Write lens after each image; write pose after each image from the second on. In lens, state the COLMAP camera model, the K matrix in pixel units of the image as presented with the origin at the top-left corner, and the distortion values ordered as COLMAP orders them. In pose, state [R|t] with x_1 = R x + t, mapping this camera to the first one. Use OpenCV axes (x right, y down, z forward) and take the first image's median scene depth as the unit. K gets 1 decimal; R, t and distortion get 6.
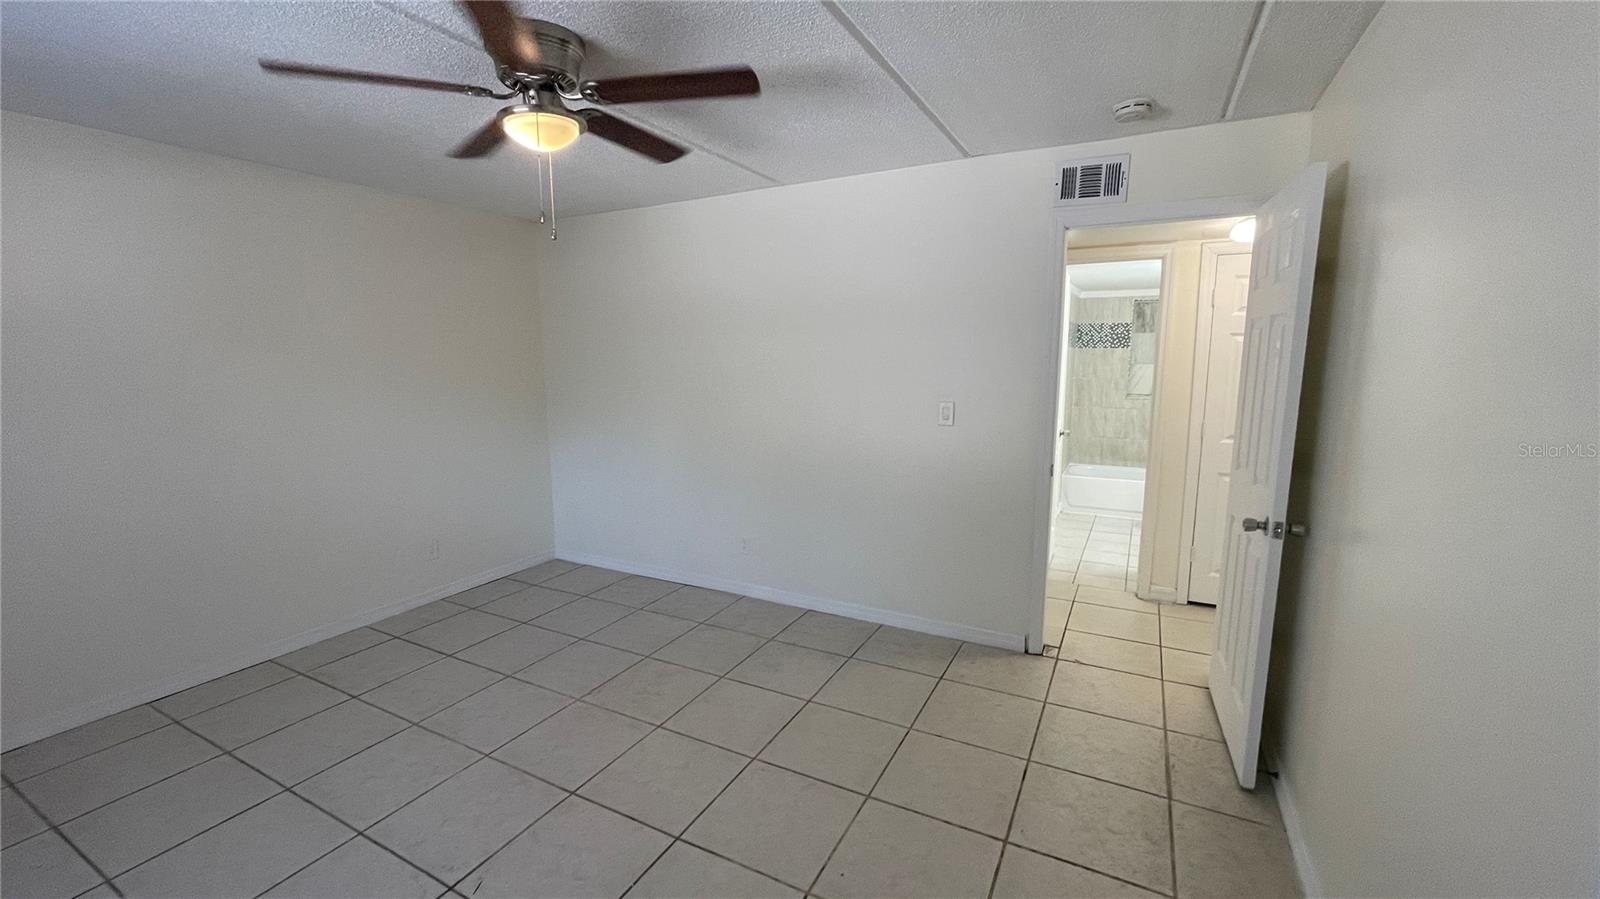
lens RADIAL K [[629.2, 0, 803.7], [0, 629.2, 453.9], [0, 0, 1]] dist [-0.000347, 0.000150]
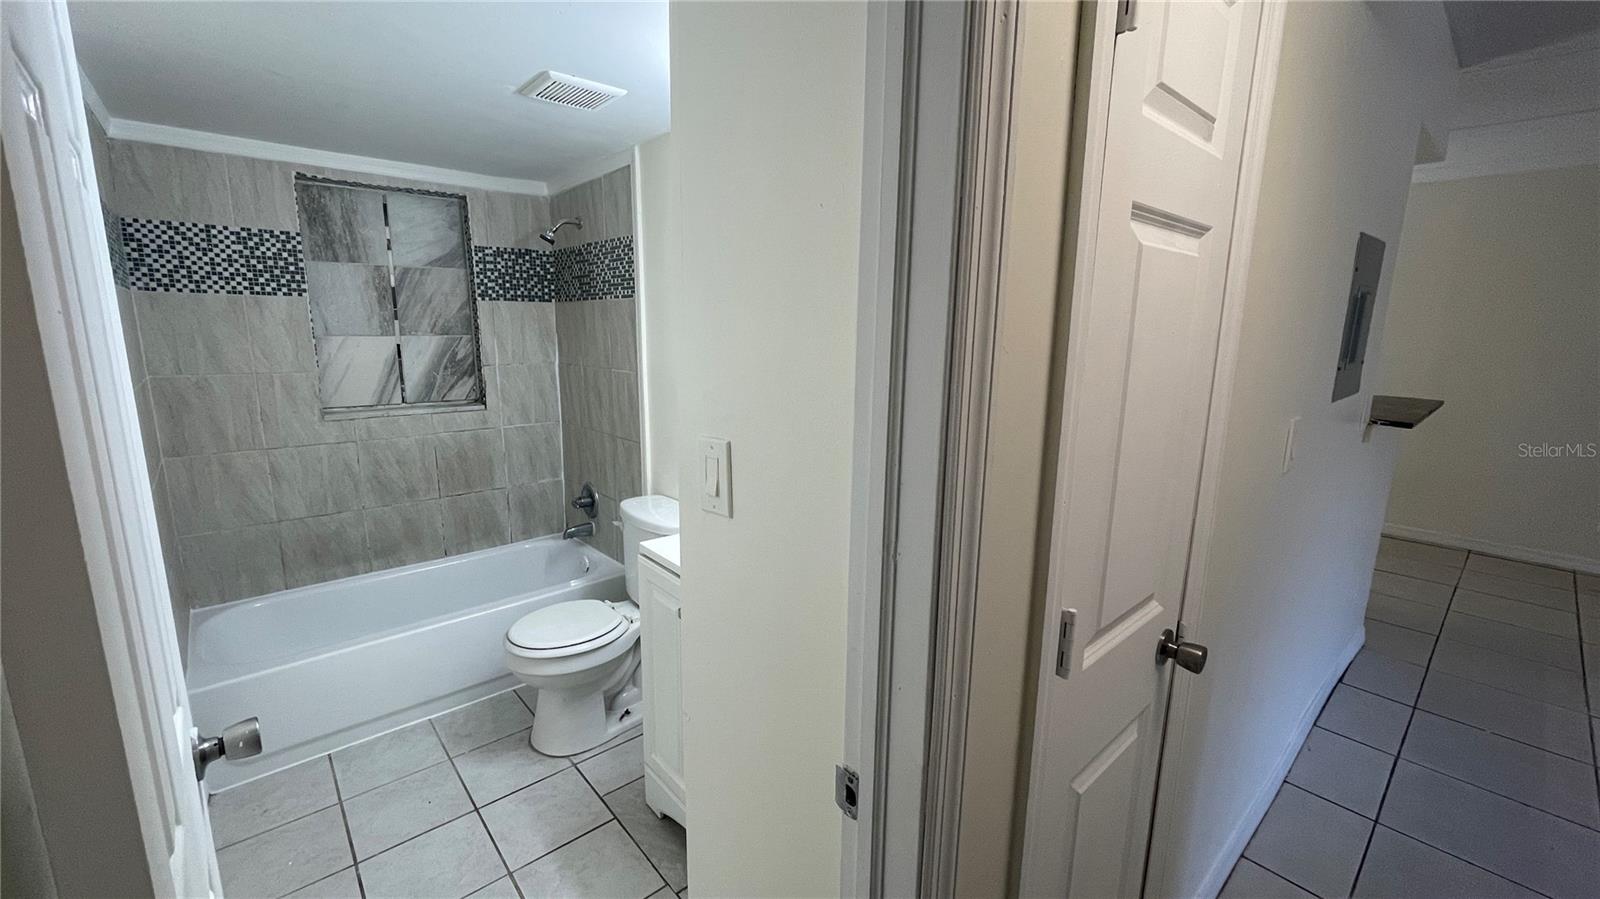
lens RADIAL K [[648.8, 0, 794.4], [0, 648.8, 448.6], [0, 0, 1]] dist [-0.001622, 0.000918]
pose [[0.356066, -0.165162, 0.919749, 0.228057], [0.129387, 0.983490, 0.126518, -0.083444], [-0.925460, 0.073955, 0.371557, 0.555892]]
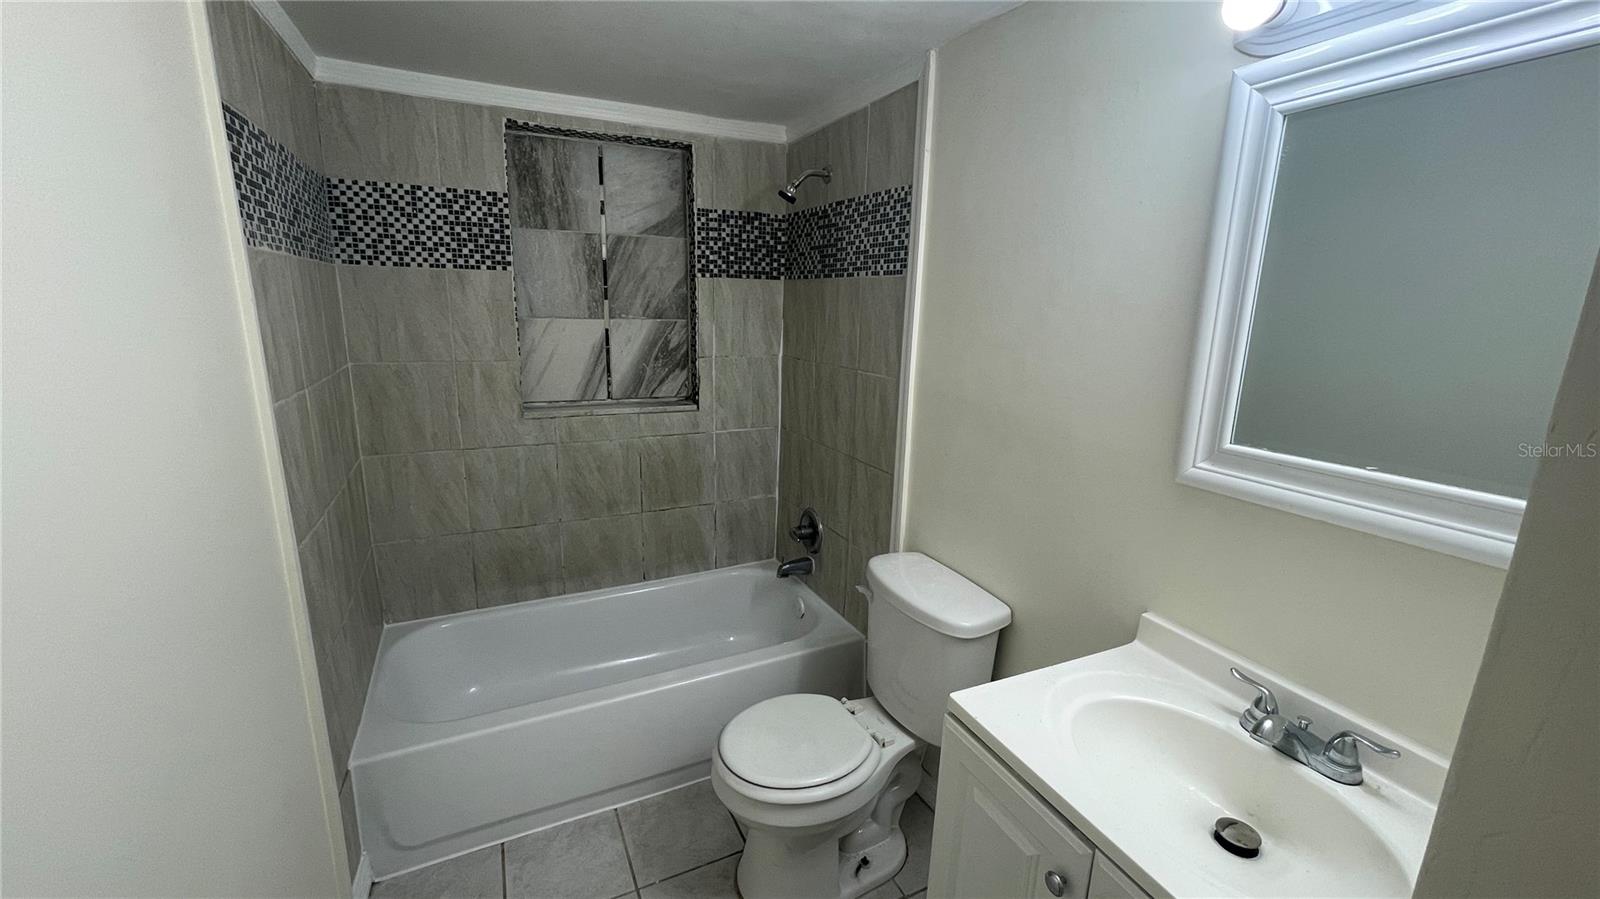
lens RADIAL K [[641.3, 0, 800.0], [0, 641.3, 449.5], [0, 0, 1]] dist [-0.014454, -0.000256]
pose [[0.587289, -0.162413, 0.792915, 0.317884], [0.092522, 0.986710, 0.133579, -0.103958], [-0.804072, -0.005087, 0.594510, 0.662917]]
